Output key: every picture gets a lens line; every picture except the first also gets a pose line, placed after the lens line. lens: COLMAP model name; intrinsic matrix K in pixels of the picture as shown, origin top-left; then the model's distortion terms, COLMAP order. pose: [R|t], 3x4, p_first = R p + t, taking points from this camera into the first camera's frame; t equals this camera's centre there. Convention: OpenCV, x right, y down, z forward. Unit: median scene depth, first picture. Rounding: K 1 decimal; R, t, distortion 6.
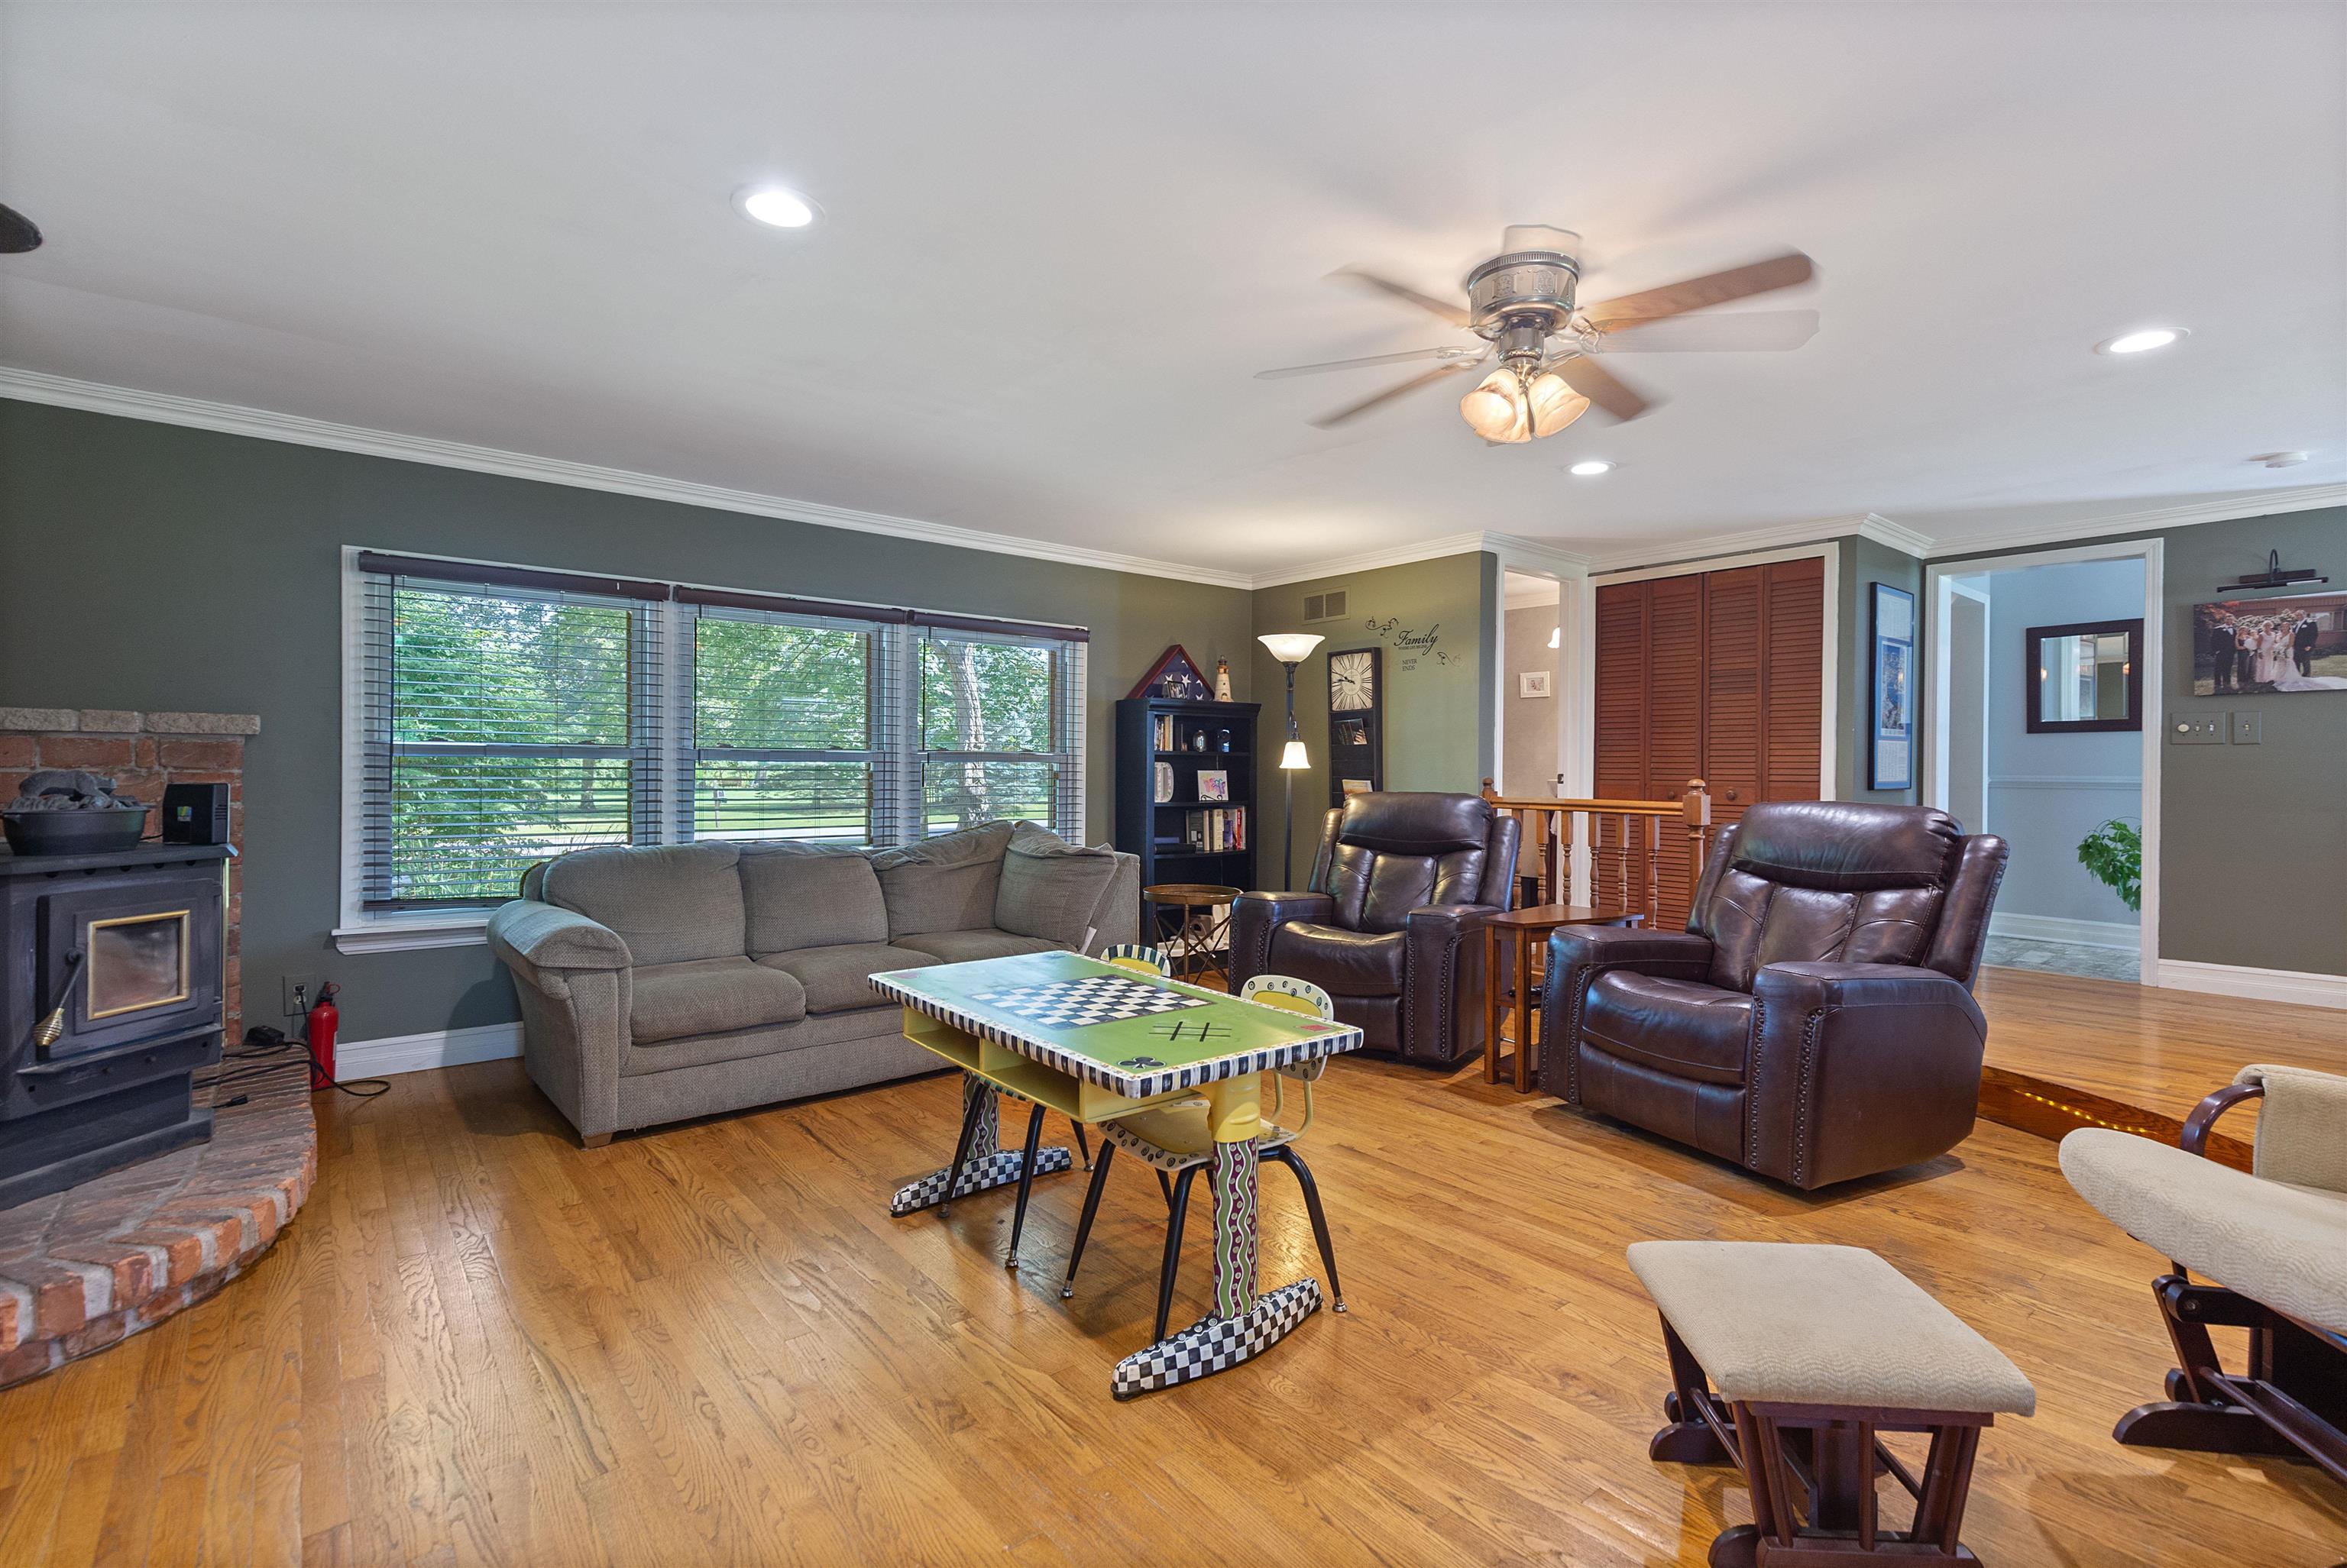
lens RADIAL K [[1069.7, 0, 1180.2], [0, 1069.7, 773.5], [0, 0, 1]] dist [0.005501, -0.000641]
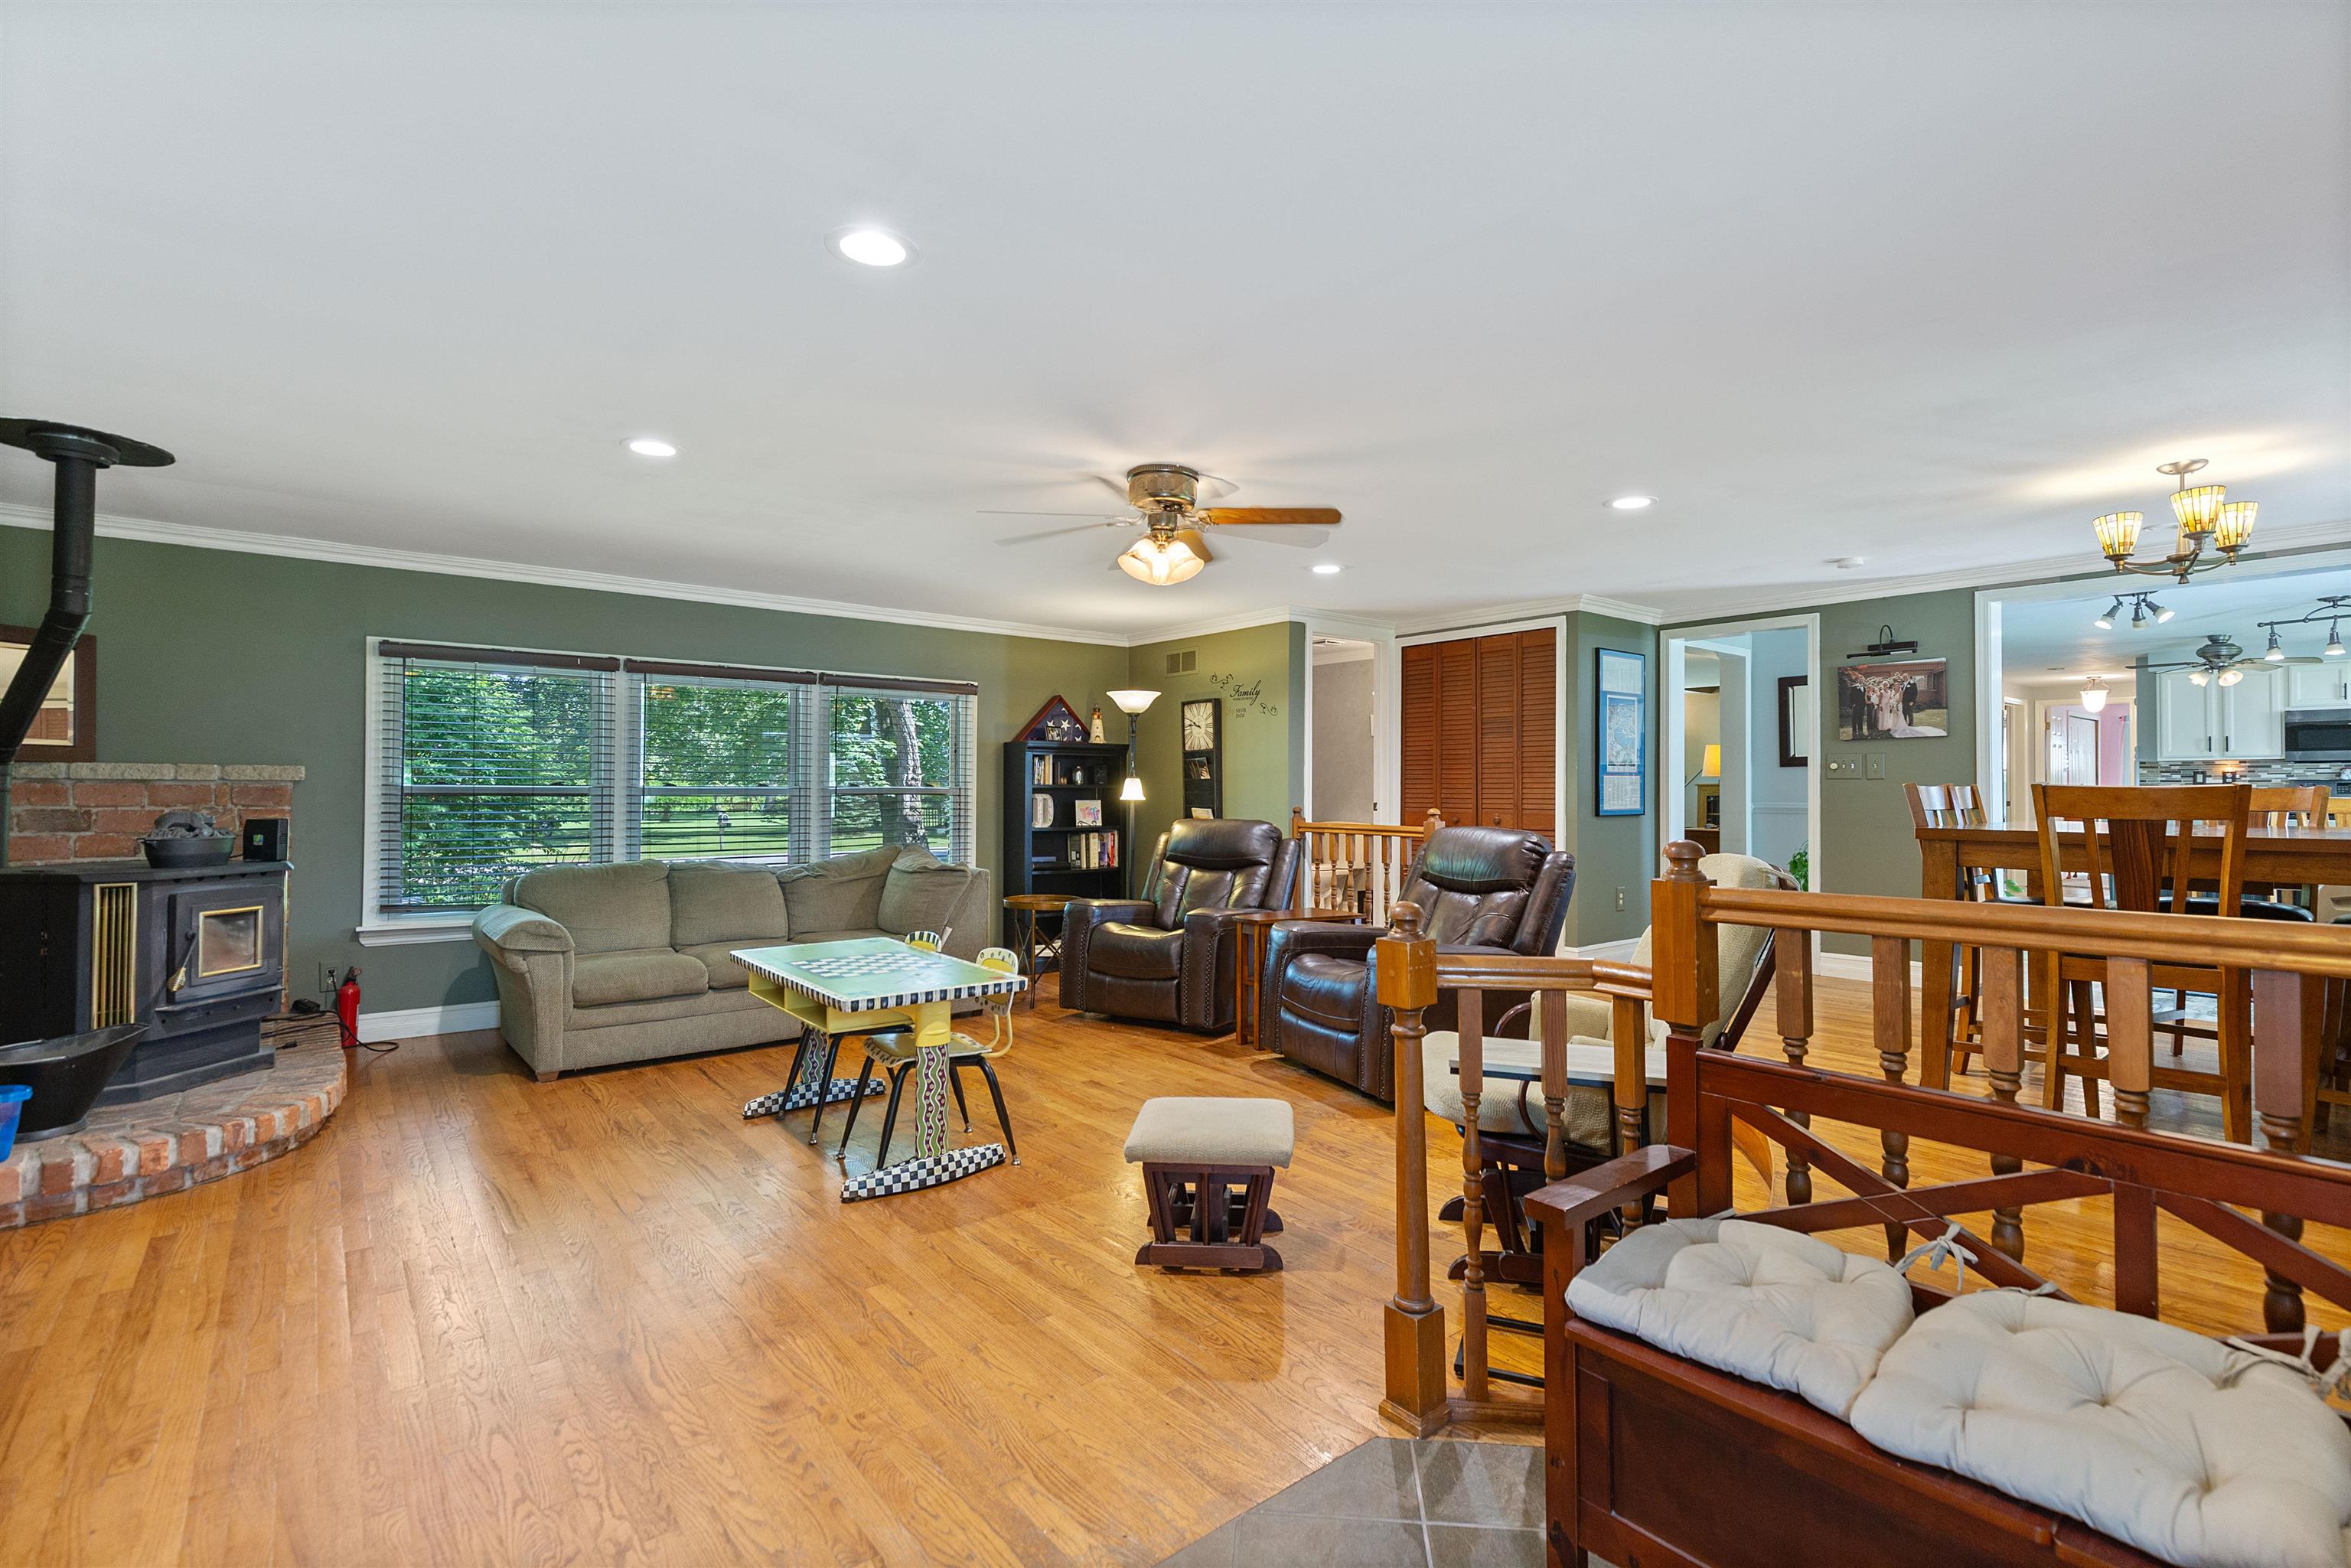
lens RADIAL K [[1071.7, 0, 1180.2], [0, 1071.7, 776.5], [0, 0, 1]] dist [0.005501, -0.000641]
pose [[0.999947, -0.003499, -0.009683, 0.251984], [0.003326, 0.999836, -0.017806, -0.014062], [0.009744, 0.017773, 0.999795, -0.335774]]
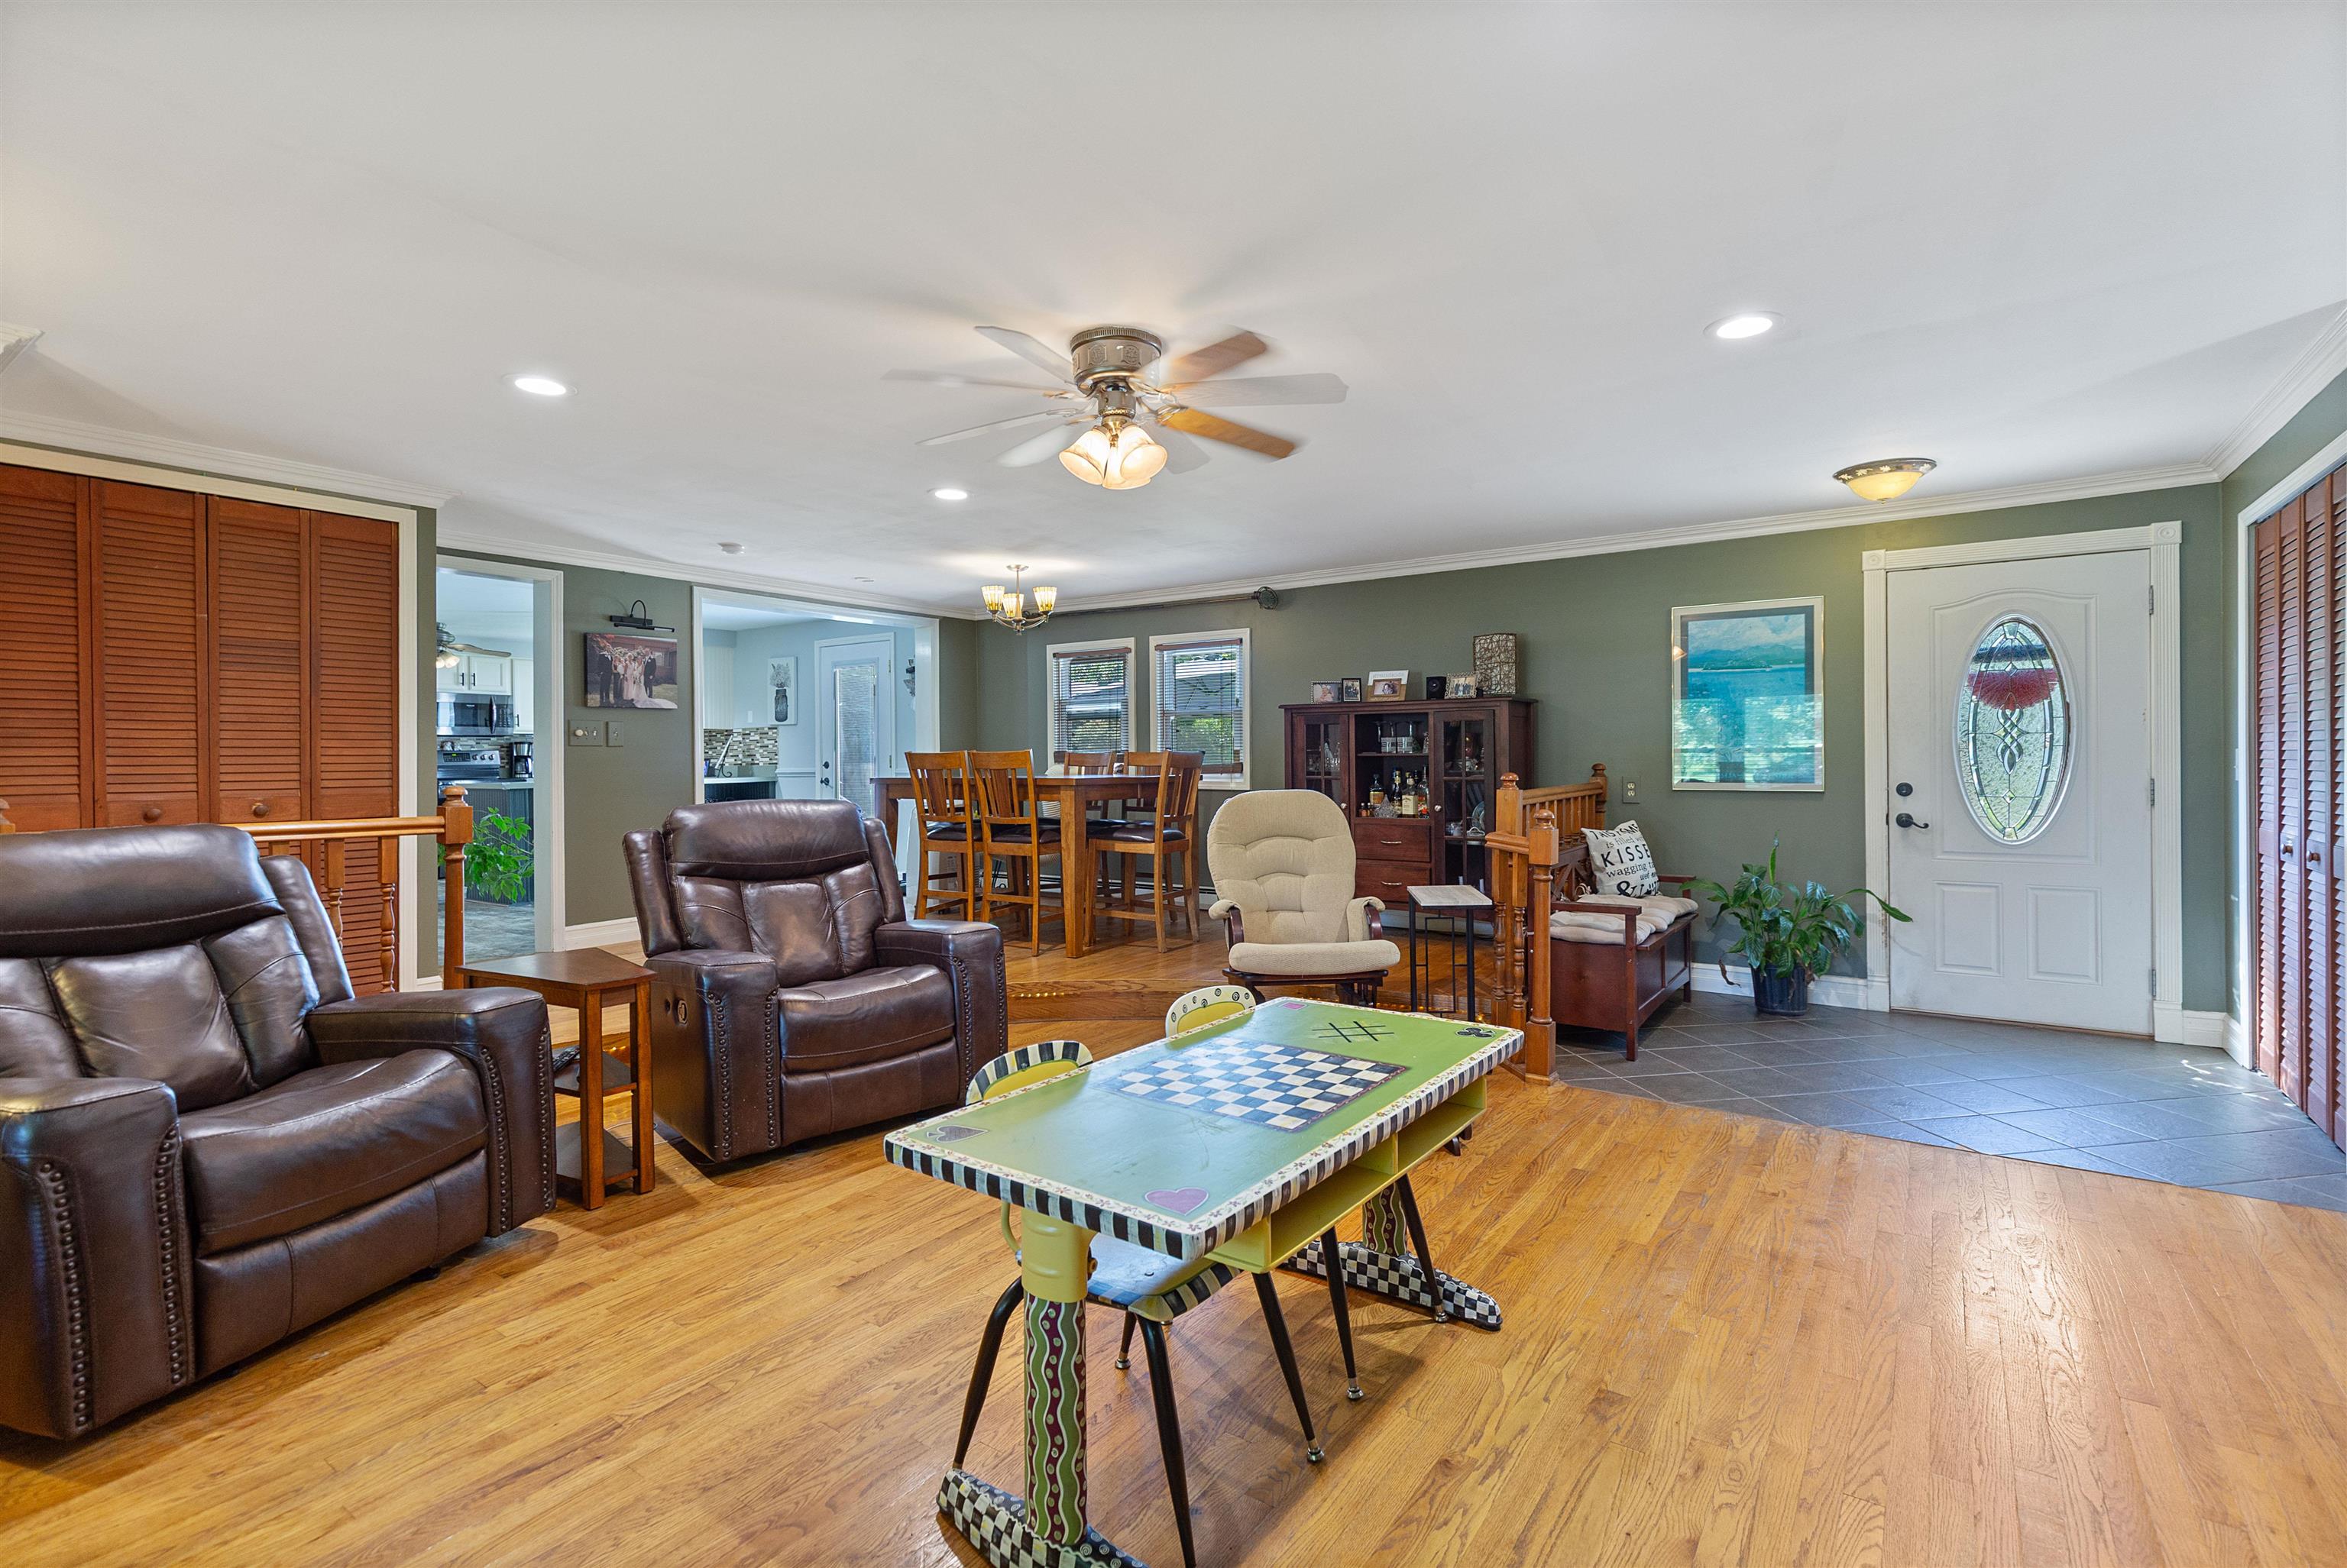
lens RADIAL K [[1069.7, 0, 1223.9], [0, 1069.7, 759.6], [0, 0, 1]] dist [0.005501, -0.000641]
pose [[-0.285956, -0.005174, 0.958229, -0.578489], [0.011141, 0.999900, 0.008724, -0.019190], [-0.958178, 0.013170, -0.285870, 0.867723]]
